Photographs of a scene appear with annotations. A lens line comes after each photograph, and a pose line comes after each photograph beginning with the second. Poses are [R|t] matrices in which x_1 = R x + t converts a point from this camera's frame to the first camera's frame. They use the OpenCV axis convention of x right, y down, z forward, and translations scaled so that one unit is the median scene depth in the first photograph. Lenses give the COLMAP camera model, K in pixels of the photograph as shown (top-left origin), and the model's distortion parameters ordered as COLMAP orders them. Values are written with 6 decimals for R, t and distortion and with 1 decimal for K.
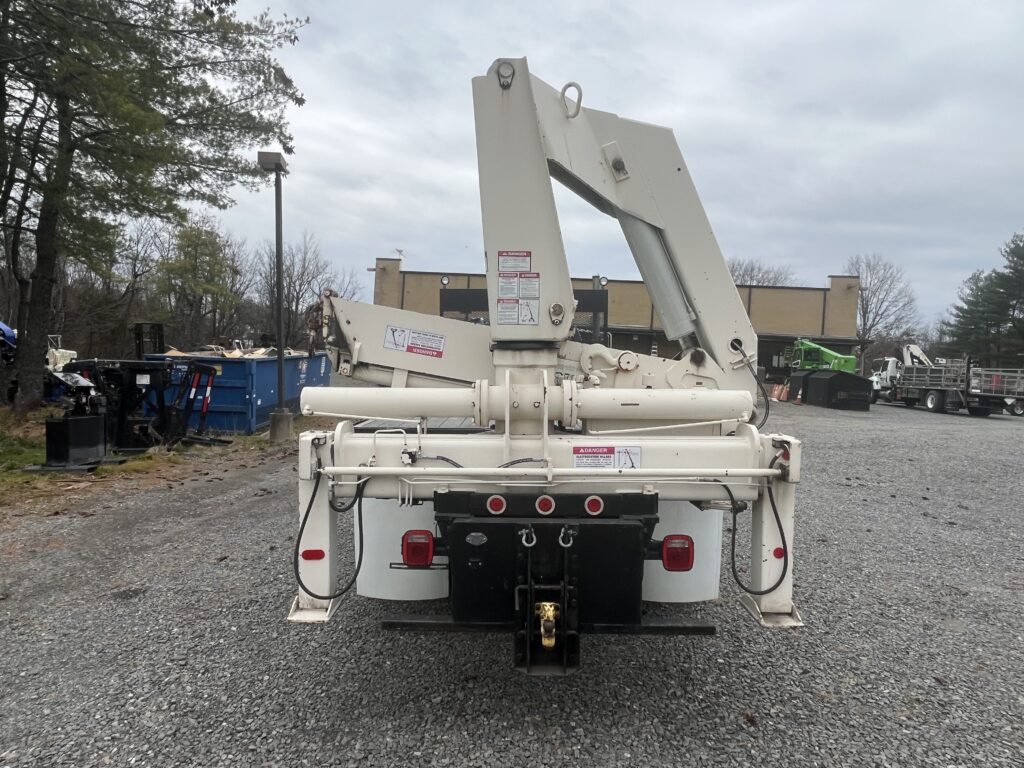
lens RADIAL K [[657.8, 0, 506.3], [0, 657.8, 381.9], [0, 0, 1]] dist [-0.004488, -0.000439]
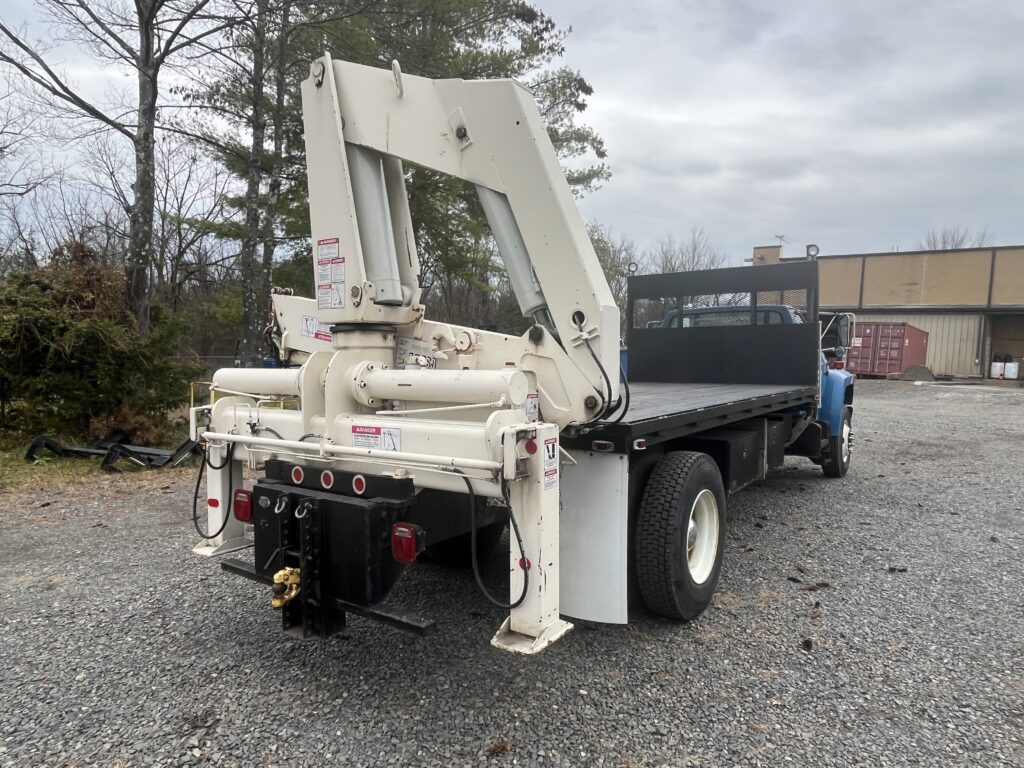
lens RADIAL K [[657.8, 0, 503.0], [0, 657.8, 388.7], [0, 0, 1]] dist [-0.004488, -0.000439]
pose [[0.818103, 0.014481, -0.574889, 0.761156], [-0.006299, 0.999849, 0.016222, 0.020502], [0.575037, -0.009651, 0.818070, 0.262493]]
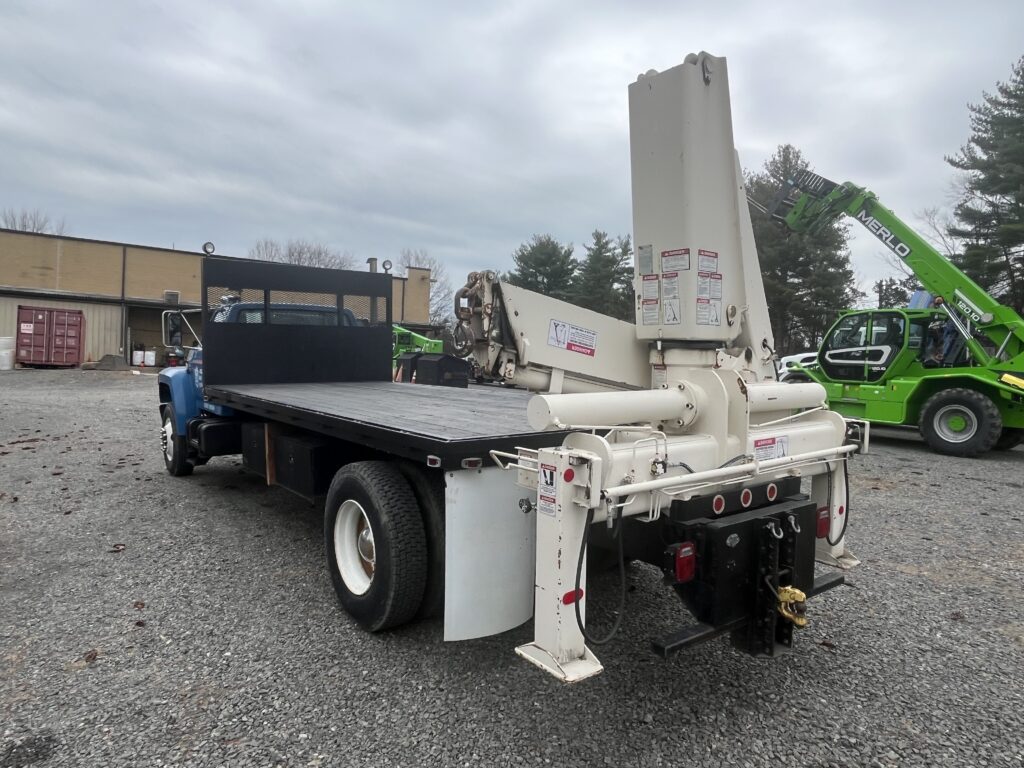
lens RADIAL K [[657.8, 0, 510.1], [0, 657.8, 388.9], [0, 0, 1]] dist [-0.004488, -0.000439]
pose [[0.784706, -0.035841, 0.618831, -0.756689], [0.011729, 0.999007, 0.042986, -0.031801], [-0.619757, -0.026473, 0.784347, 0.354415]]
